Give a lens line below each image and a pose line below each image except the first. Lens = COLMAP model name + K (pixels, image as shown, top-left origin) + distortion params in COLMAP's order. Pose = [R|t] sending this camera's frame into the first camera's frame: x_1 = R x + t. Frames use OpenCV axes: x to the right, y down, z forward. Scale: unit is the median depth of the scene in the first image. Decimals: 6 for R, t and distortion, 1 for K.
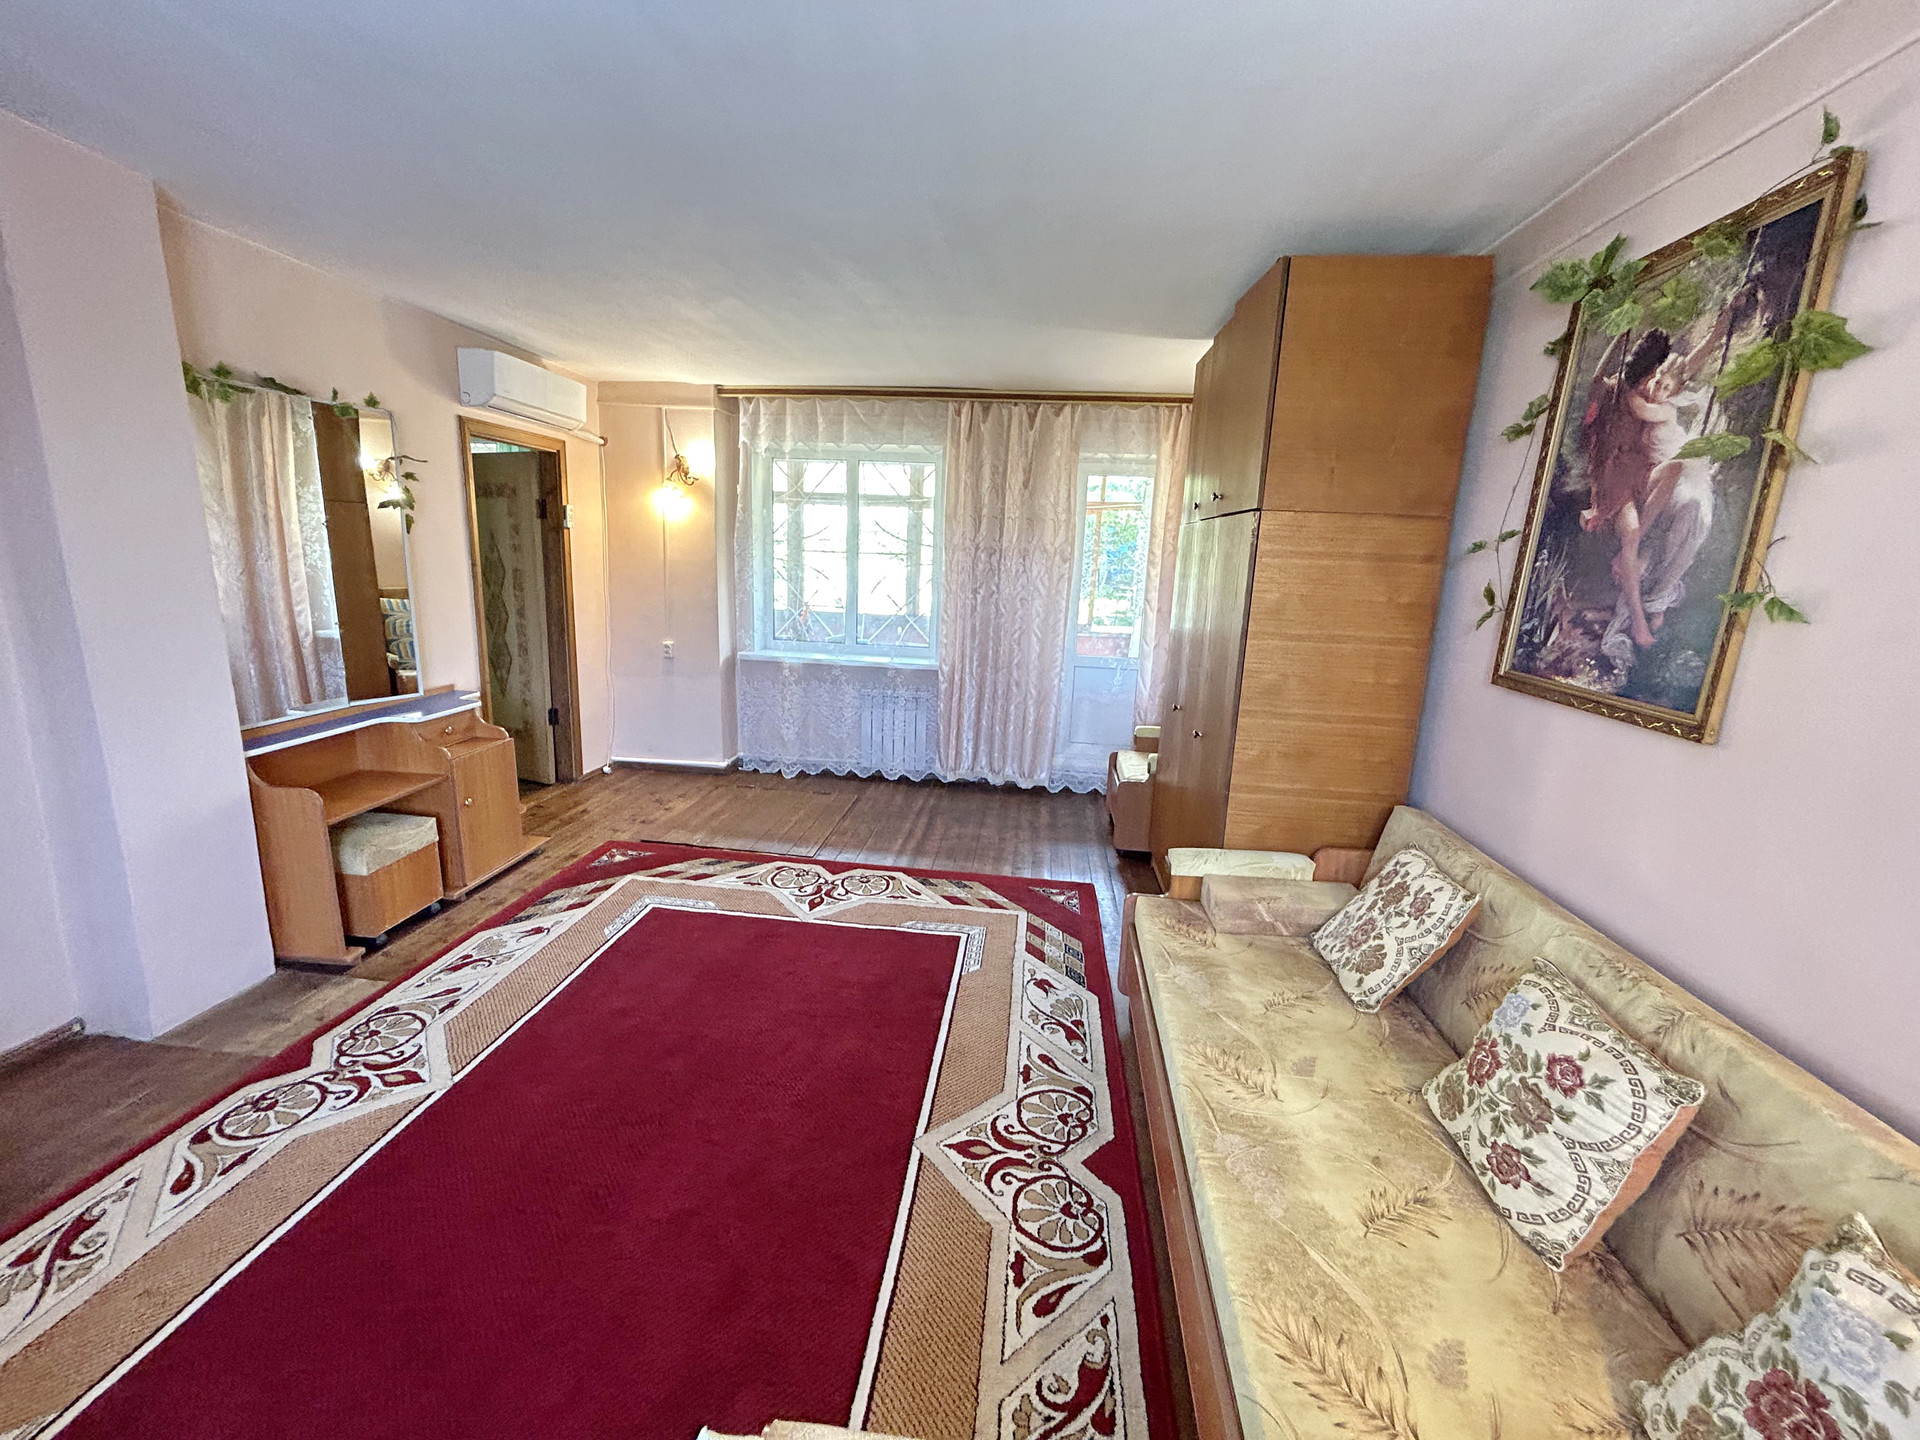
lens RADIAL K [[780.9, 0, 958.7], [0, 780.9, 719.6], [0, 0, 1]] dist [0.000897, 0.000294]
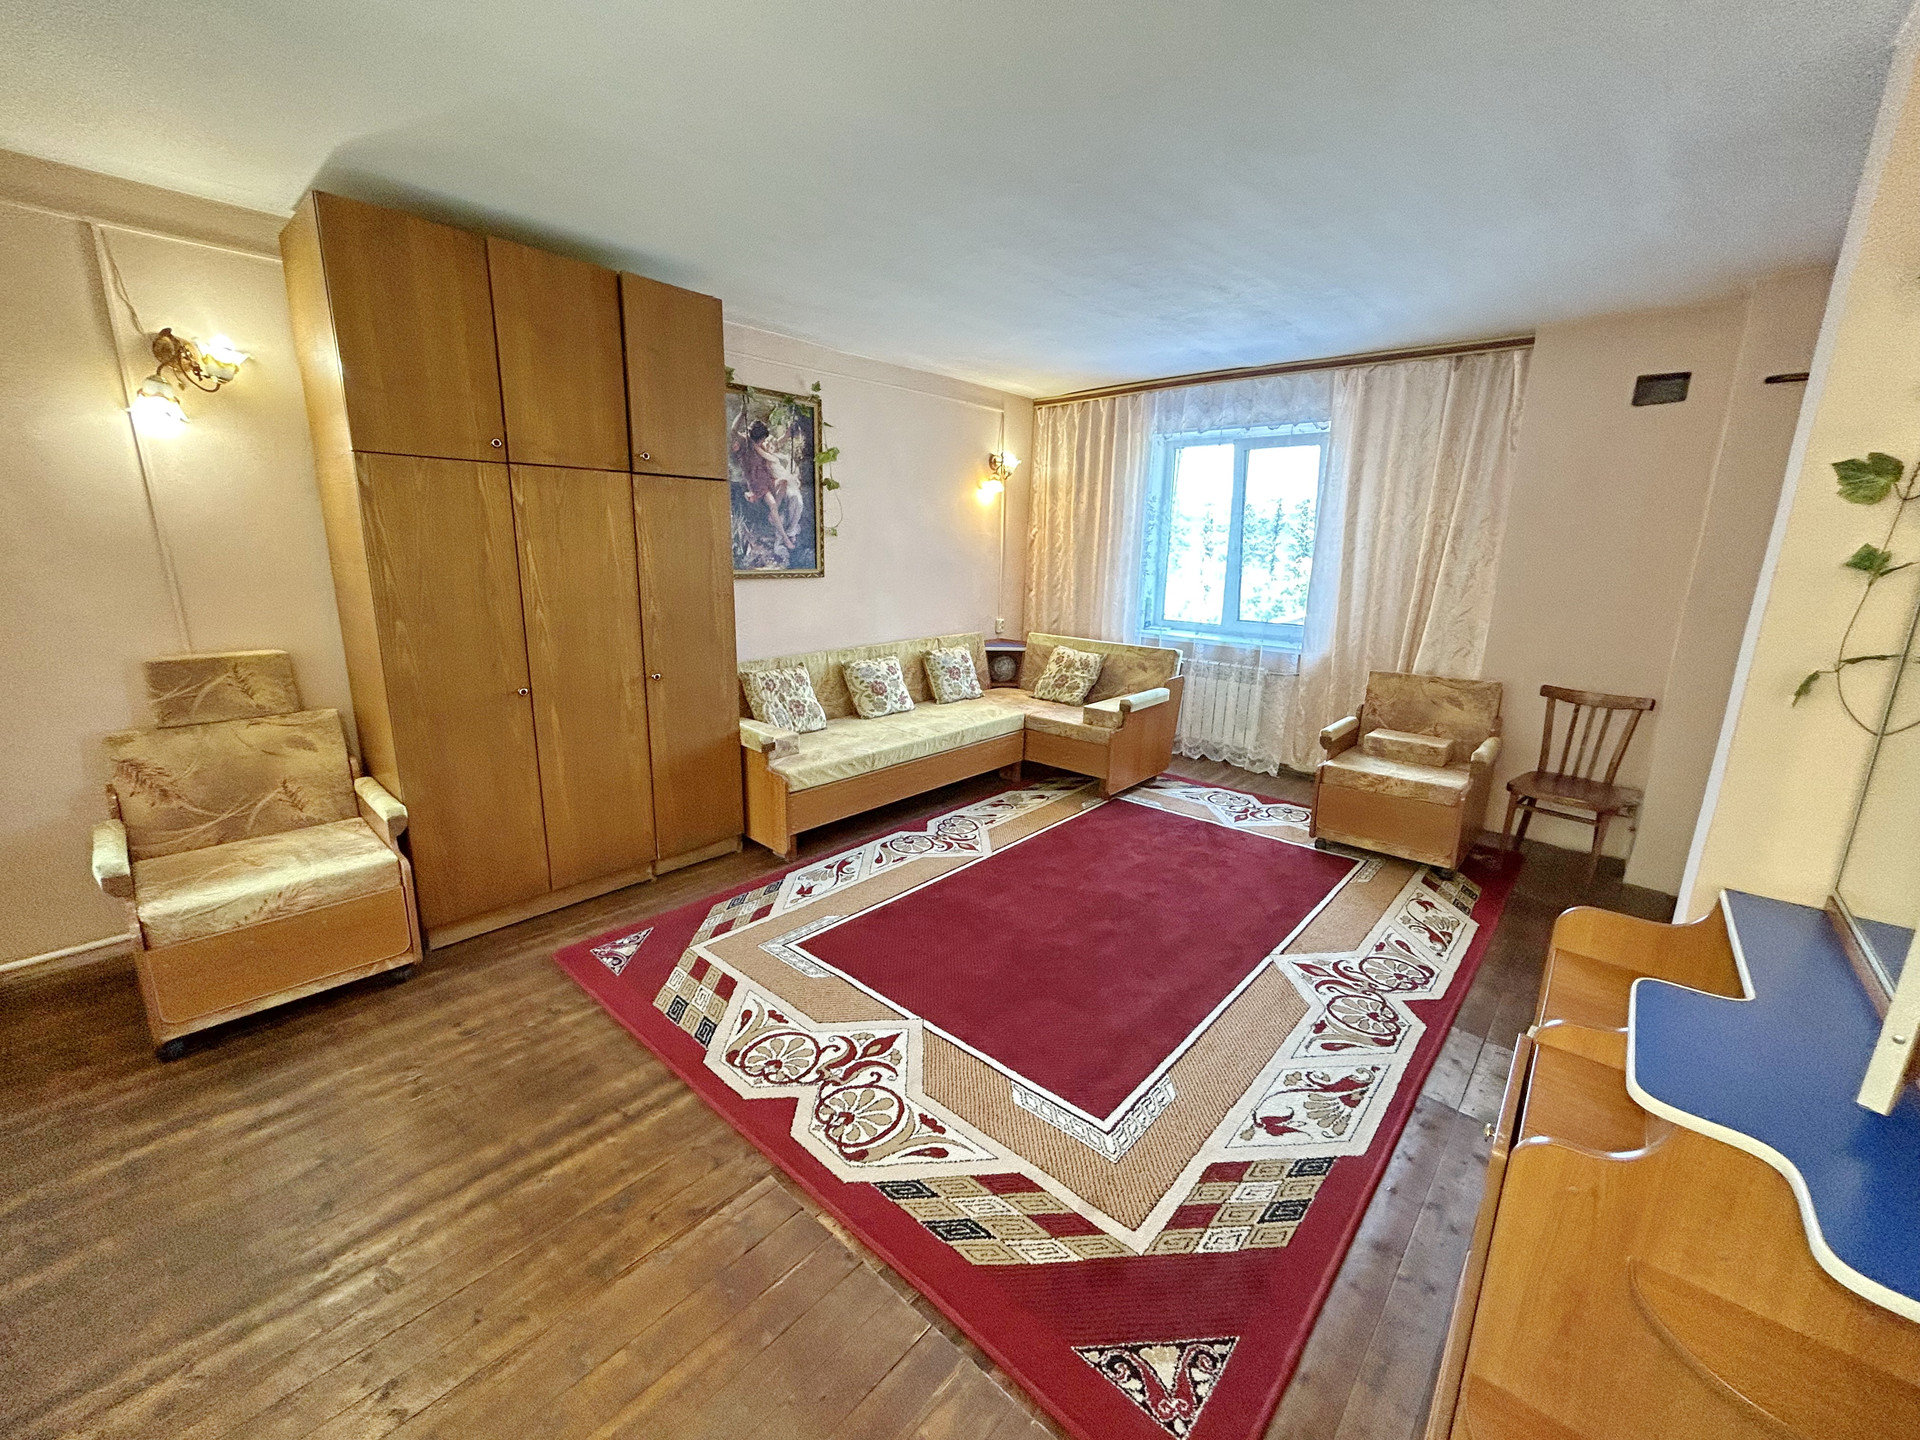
lens RADIAL K [[780.9, 0, 956.6], [0, 780.9, 725.8], [0, 0, 1]] dist [0.000897, 0.000294]
pose [[-0.814024, -0.188767, 0.549301, -0.798493], [0.070698, 0.906483, 0.416283, -0.421444], [-0.576512, 0.377699, -0.724553, 1.933671]]
